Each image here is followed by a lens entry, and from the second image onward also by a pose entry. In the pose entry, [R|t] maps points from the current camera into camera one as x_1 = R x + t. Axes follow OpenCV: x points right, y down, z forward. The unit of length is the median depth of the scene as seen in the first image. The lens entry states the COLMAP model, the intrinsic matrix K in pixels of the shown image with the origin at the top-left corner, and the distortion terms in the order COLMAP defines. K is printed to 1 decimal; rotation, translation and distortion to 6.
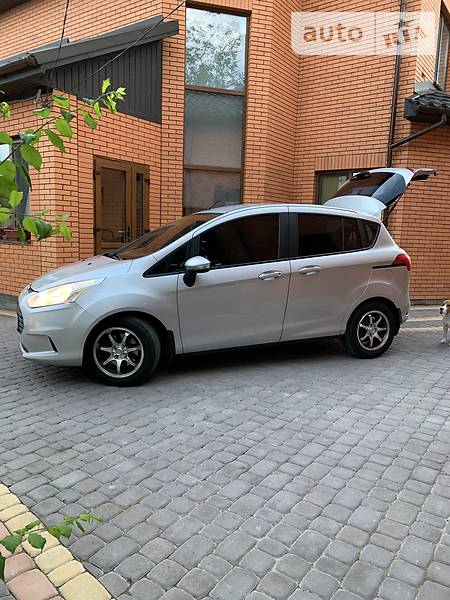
lens RADIAL K [[459.4, 0, 225.0], [0, 459.4, 300.0], [0, 0, 1]] dist [0.007637, 0.002438]
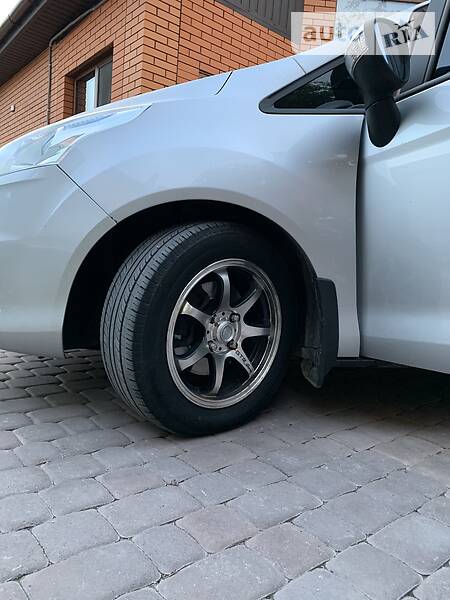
lens RADIAL K [[458.4, 0, 225.0], [0, 458.4, 300.0], [0, 0, 1]] dist [0.001217, -0.000452]
pose [[0.967897, 0.068623, -0.241797, -0.089702], [-0.082701, 0.995391, -0.048549, 0.084009], [0.237351, 0.066987, 0.969111, 0.545869]]
